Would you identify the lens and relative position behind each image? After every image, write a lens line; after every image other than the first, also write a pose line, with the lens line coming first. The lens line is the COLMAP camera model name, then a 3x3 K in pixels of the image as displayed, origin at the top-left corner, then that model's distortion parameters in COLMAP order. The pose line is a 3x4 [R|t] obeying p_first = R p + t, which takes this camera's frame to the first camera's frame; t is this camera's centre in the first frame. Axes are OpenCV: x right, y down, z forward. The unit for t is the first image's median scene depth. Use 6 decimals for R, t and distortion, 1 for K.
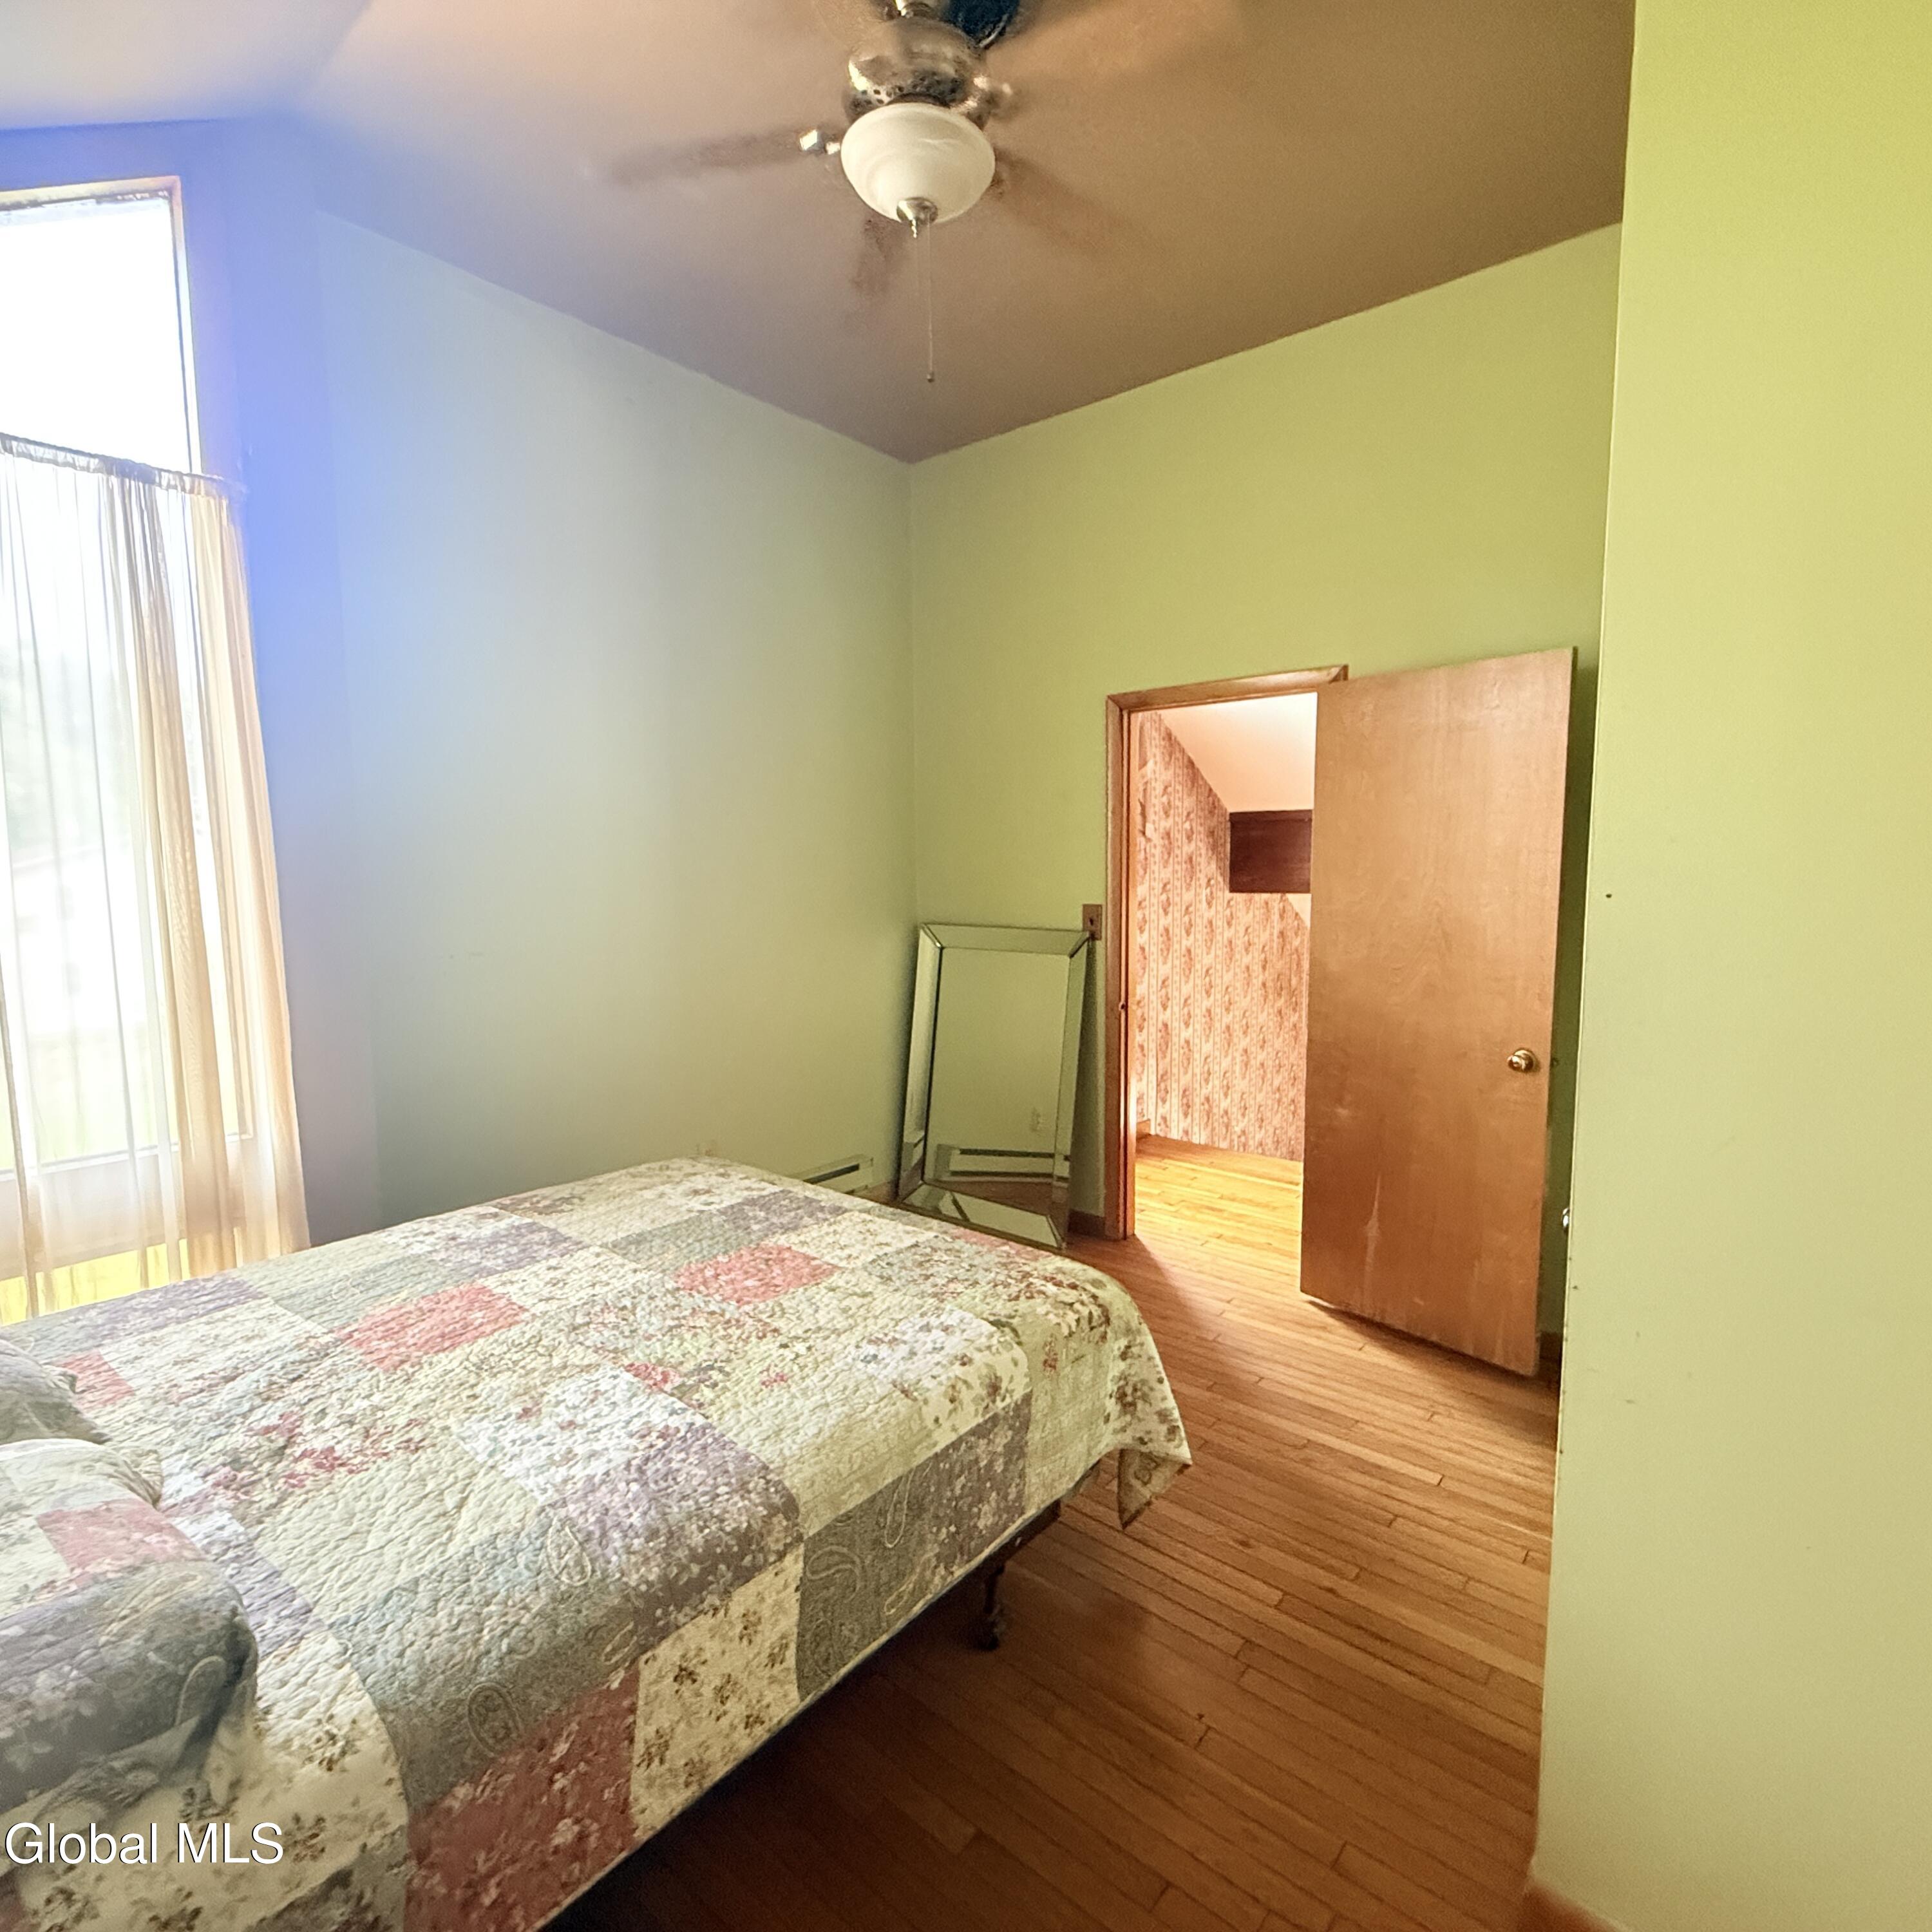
lens RADIAL K [[1030.1, 0, 970.8], [0, 1030.1, 972.3], [0, 0, 1]] dist [-0.003797, -0.001396]
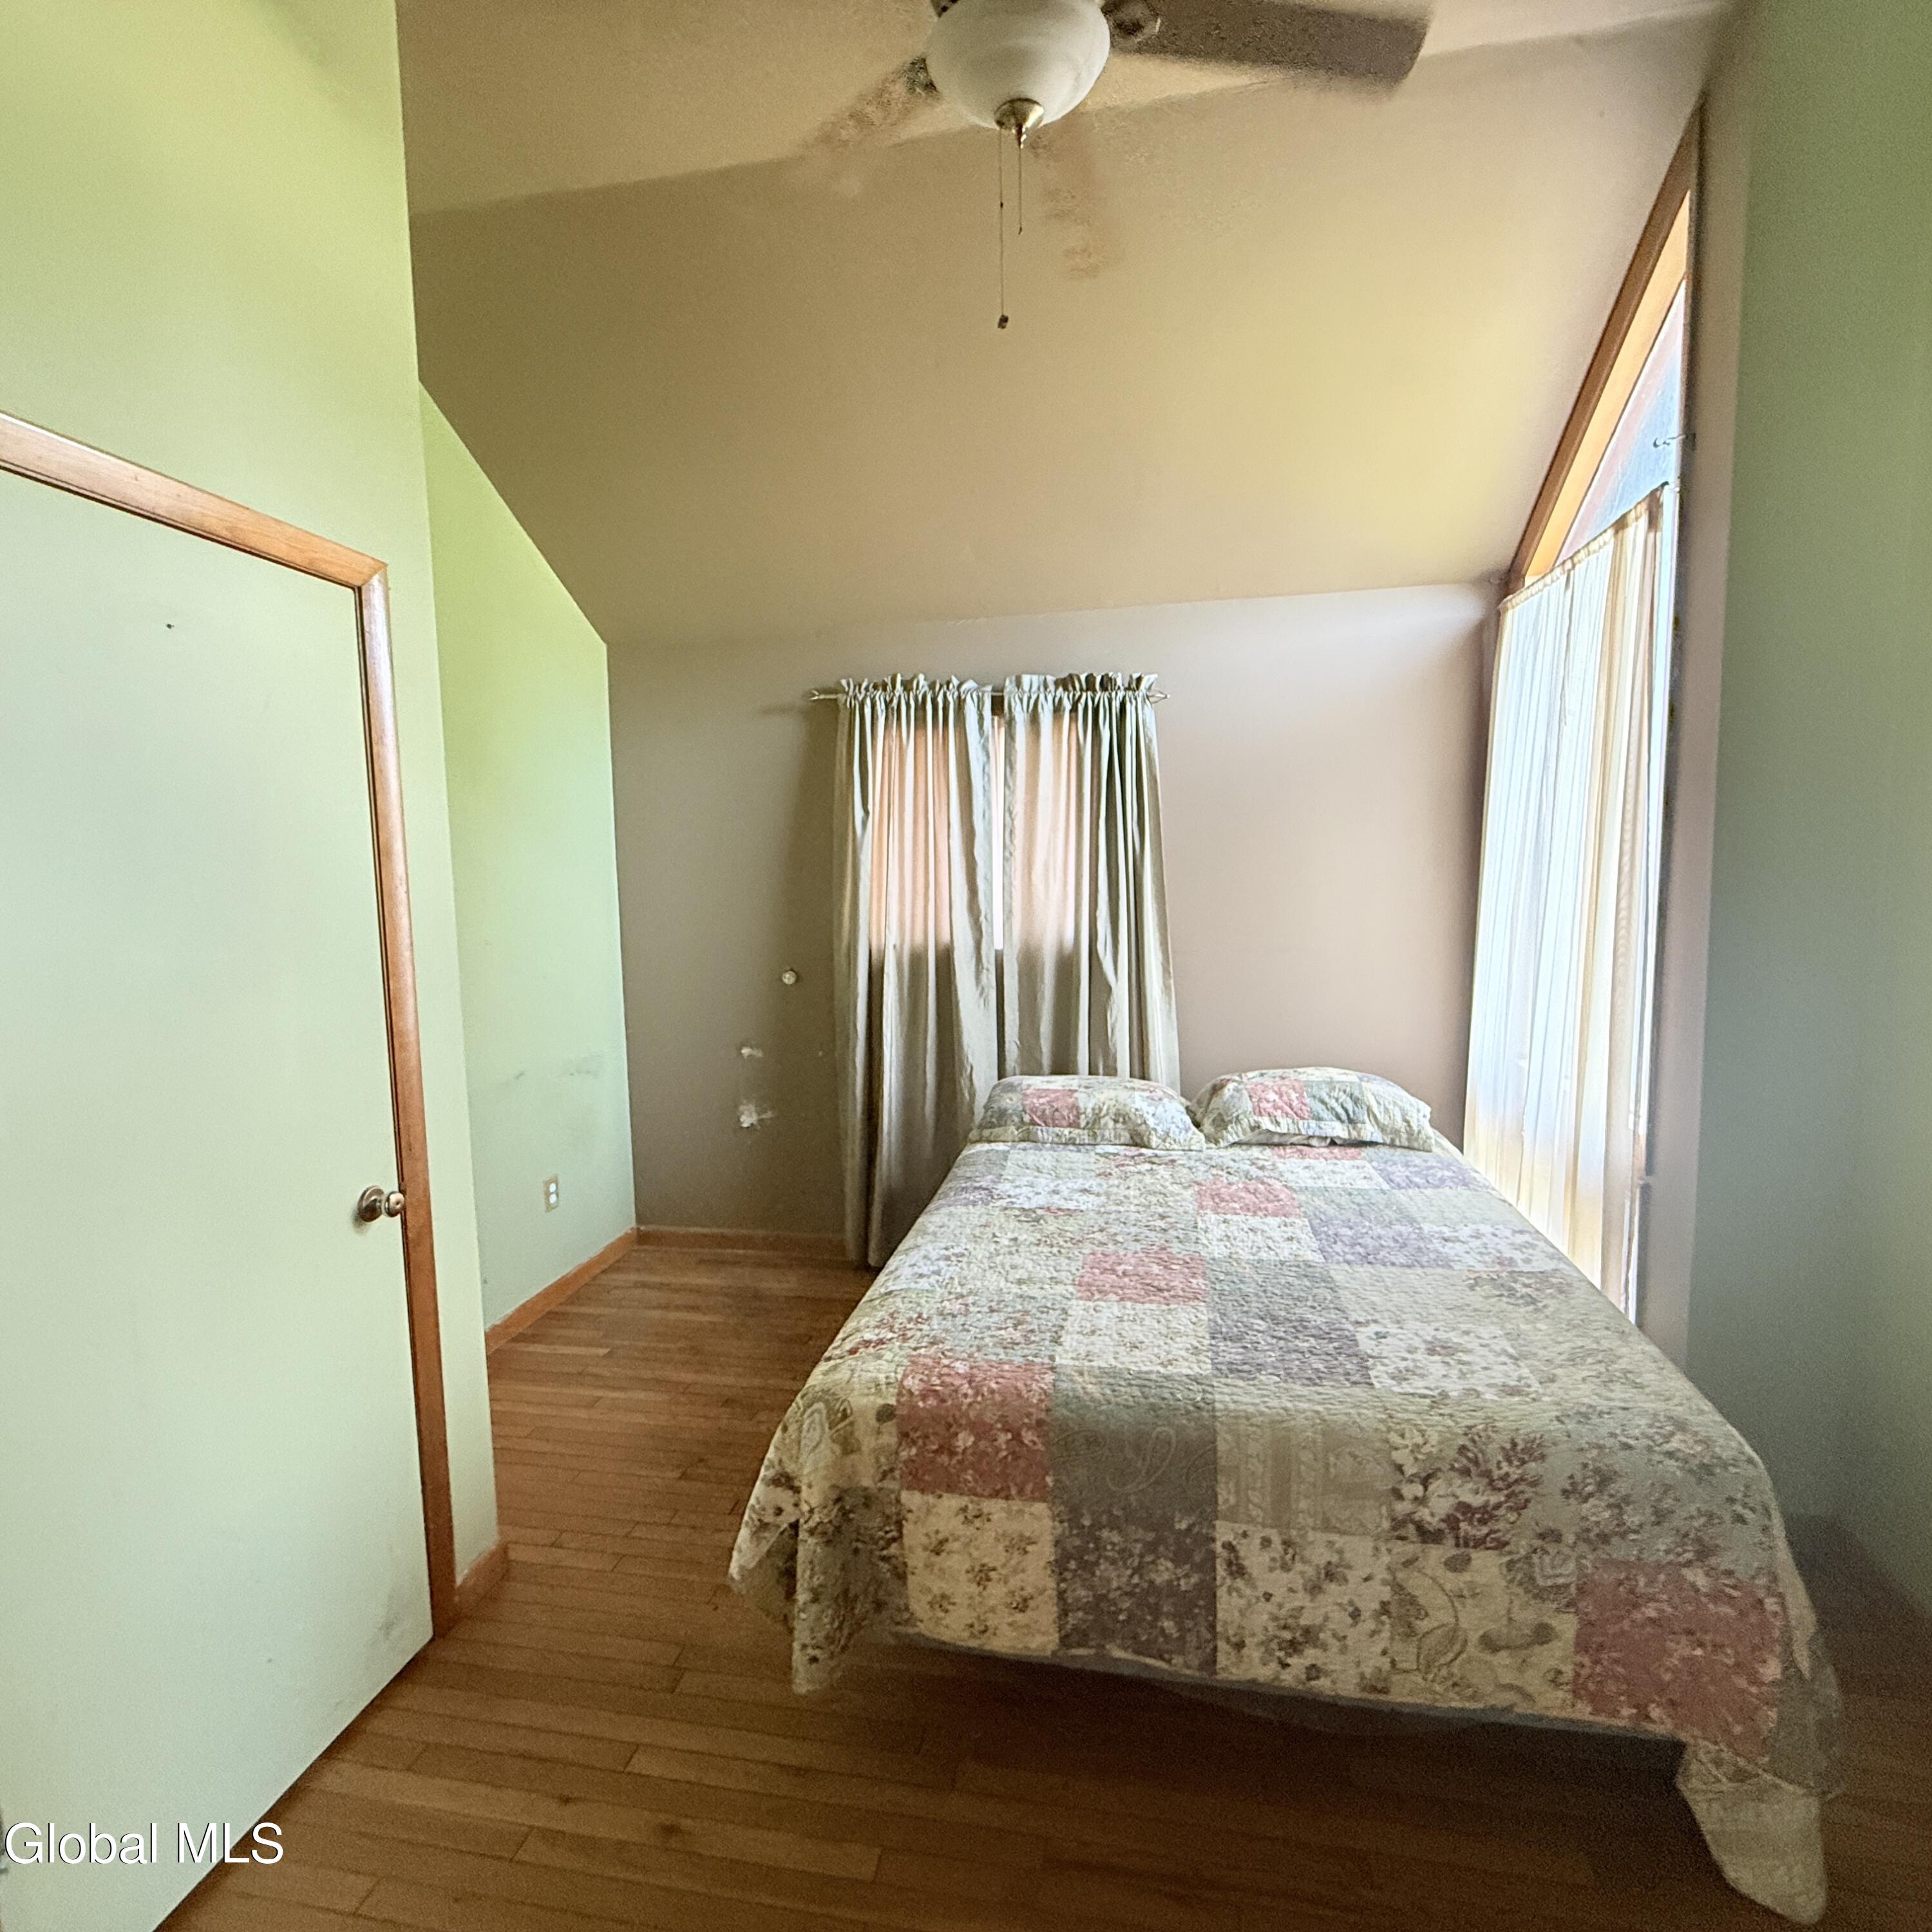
lens RADIAL K [[1030.1, 0, 970.8], [0, 1030.1, 972.3], [0, 0, 1]] dist [-0.003797, -0.001396]
pose [[-0.875317, 0.071563, -0.478224, 0.422110], [-0.026166, 0.980529, 0.194621, -0.208973], [0.482840, 0.182868, -0.856402, 1.773378]]
